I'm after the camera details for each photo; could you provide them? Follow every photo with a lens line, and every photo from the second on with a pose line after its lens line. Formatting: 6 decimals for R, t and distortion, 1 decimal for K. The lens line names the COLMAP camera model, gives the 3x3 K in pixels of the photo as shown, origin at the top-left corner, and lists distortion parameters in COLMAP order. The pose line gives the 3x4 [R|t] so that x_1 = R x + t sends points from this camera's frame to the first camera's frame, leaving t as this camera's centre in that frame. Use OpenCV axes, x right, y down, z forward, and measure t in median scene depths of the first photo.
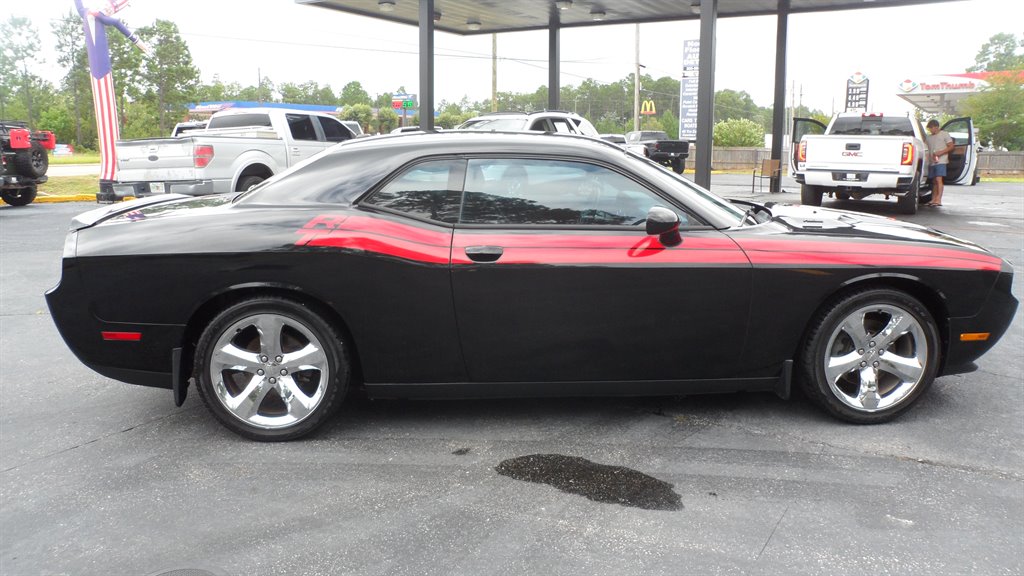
lens RADIAL K [[787.3, 0, 512.0], [0, 787.3, 288.0], [0, 0, 1]] dist [-0.152702, 0.180049]
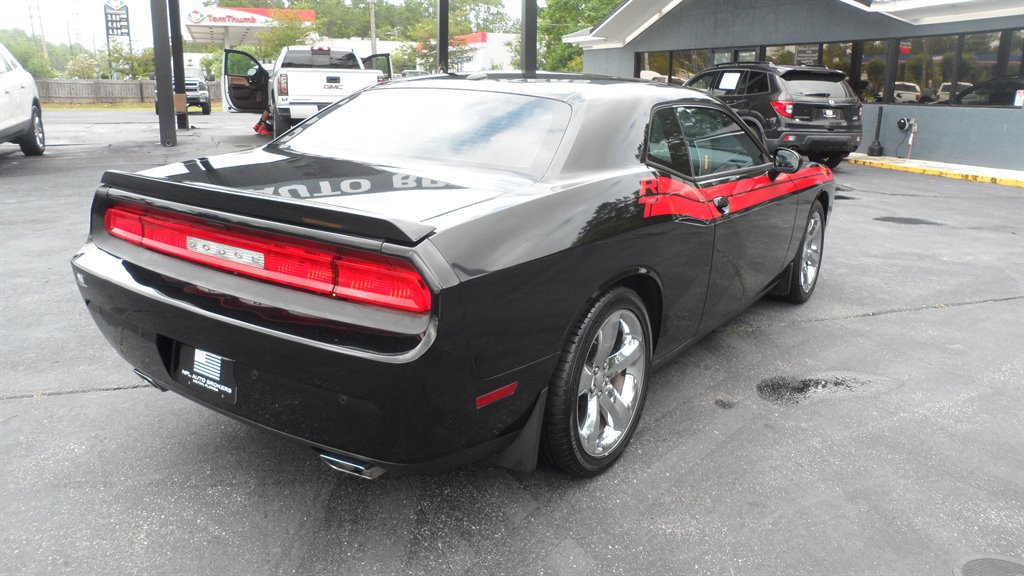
lens RADIAL K [[787.3, 0, 512.0], [0, 787.3, 288.0], [0, 0, 1]] dist [-0.152702, 0.180049]
pose [[0.623402, -0.186465, 0.759342, -0.158566], [0.119617, 0.982460, 0.143052, -0.018302], [-0.772697, 0.001651, 0.634772, 0.095515]]
